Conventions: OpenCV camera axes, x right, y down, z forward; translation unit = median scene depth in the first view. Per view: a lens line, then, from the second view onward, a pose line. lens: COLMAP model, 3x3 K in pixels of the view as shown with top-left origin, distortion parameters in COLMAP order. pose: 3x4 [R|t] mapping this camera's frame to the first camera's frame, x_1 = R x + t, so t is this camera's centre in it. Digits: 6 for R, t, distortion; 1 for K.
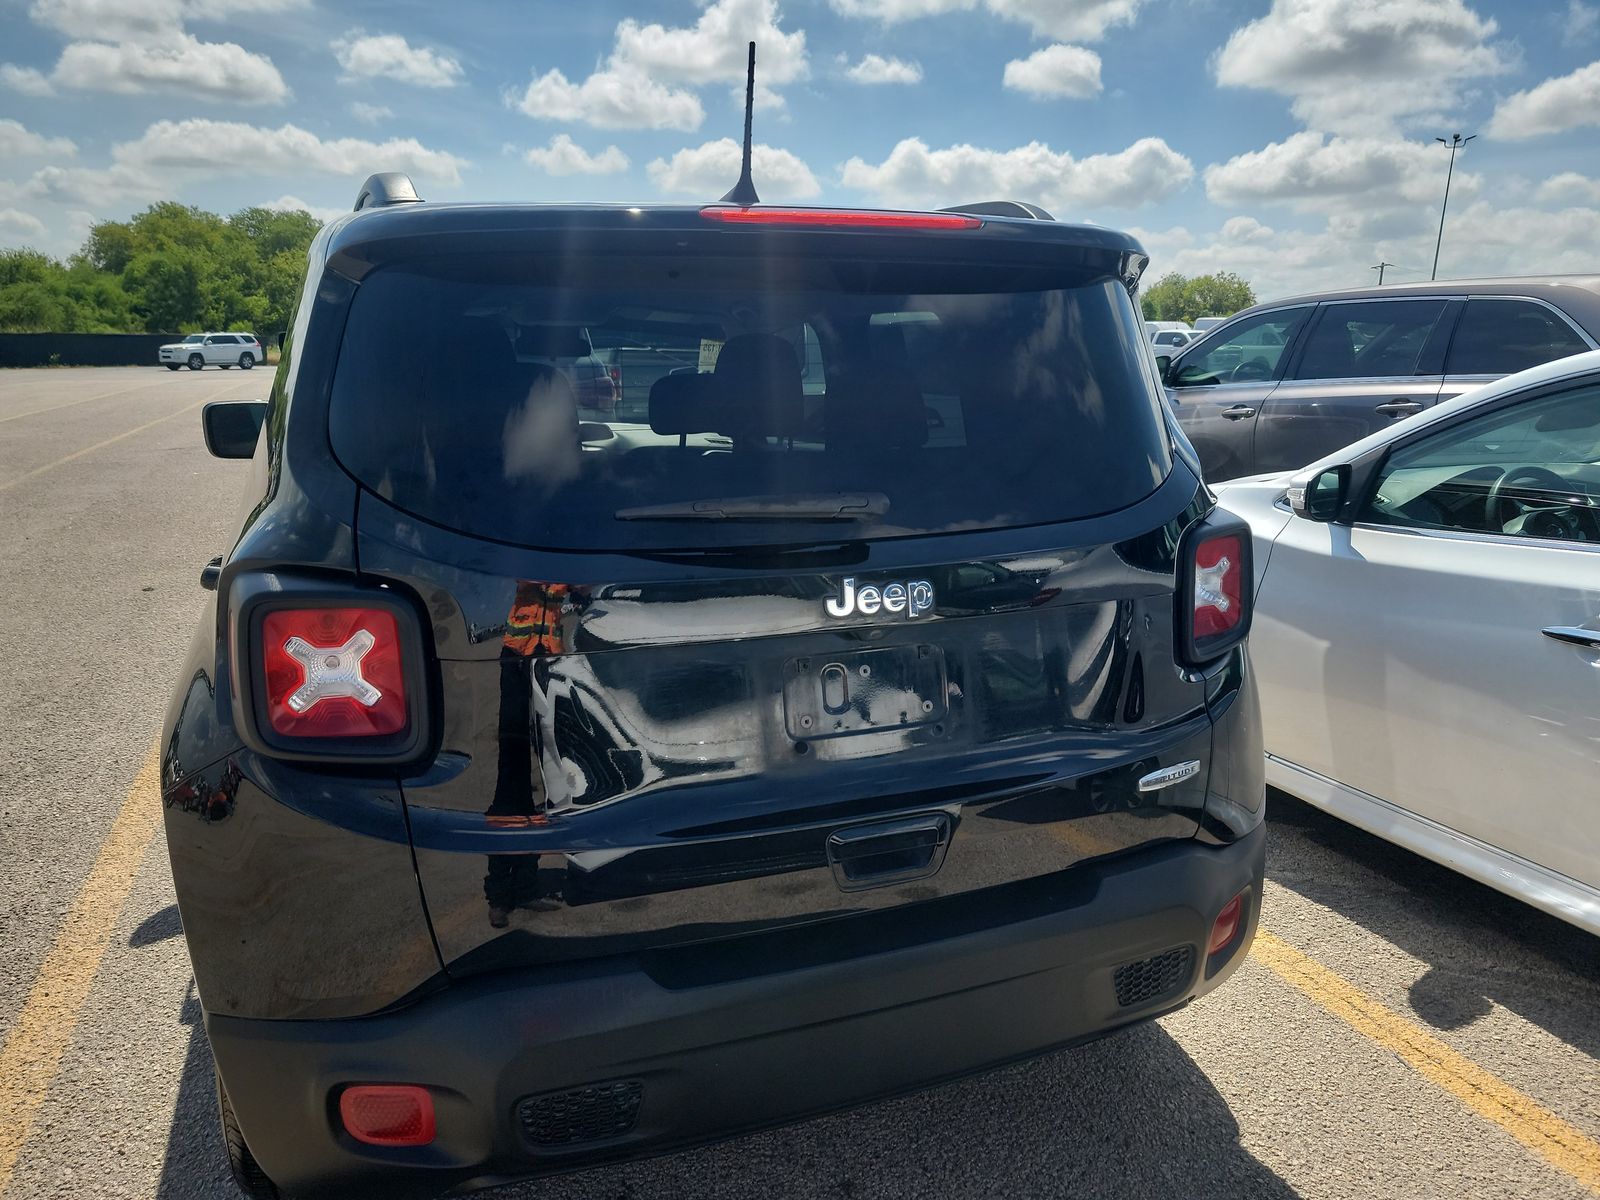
lens RADIAL K [[1115.0, 0, 800.0], [0, 1115.0, 600.0], [0, 0, 1]] dist [0.026962, -0.002608]
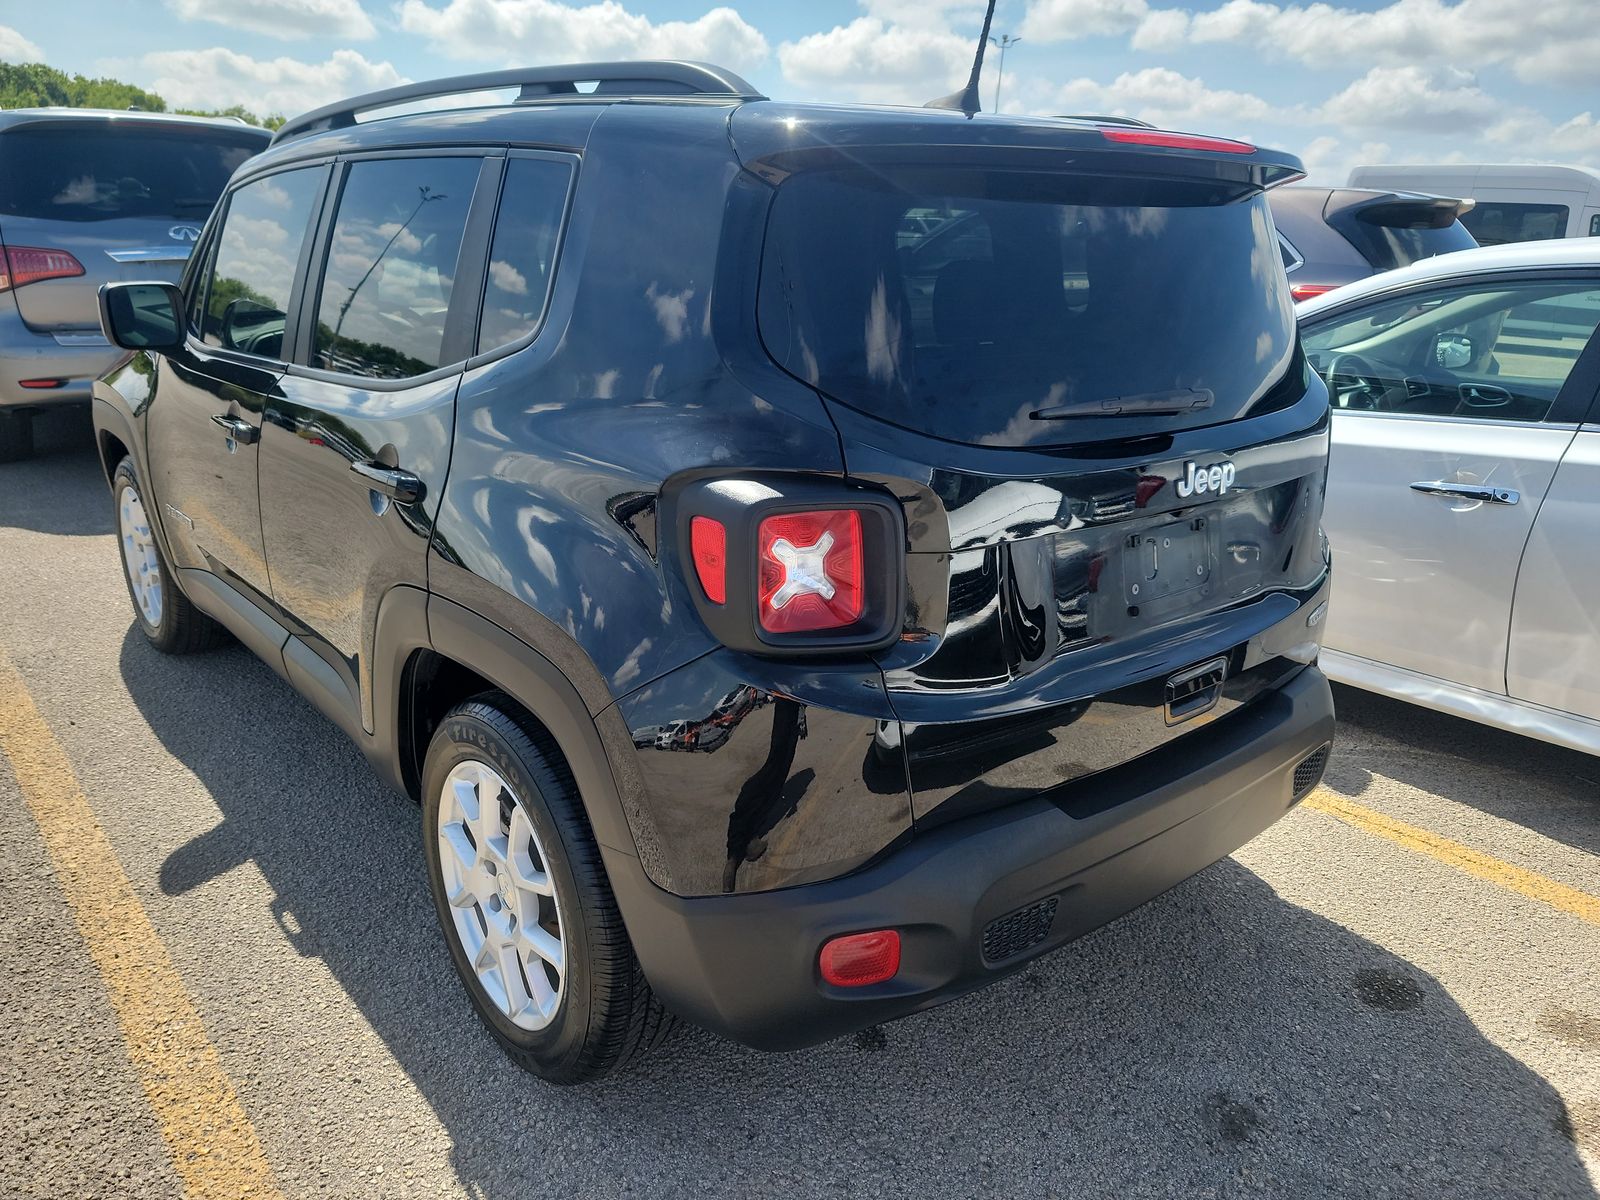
lens RADIAL K [[1115.0, 0, 800.0], [0, 1115.0, 600.0], [0, 0, 1]] dist [0.026962, -0.002608]
pose [[0.947947, -0.072804, 0.309995, -0.575416], [0.039619, 0.992914, 0.112039, -0.019729], [-0.315955, -0.093926, 0.944114, -0.000057]]
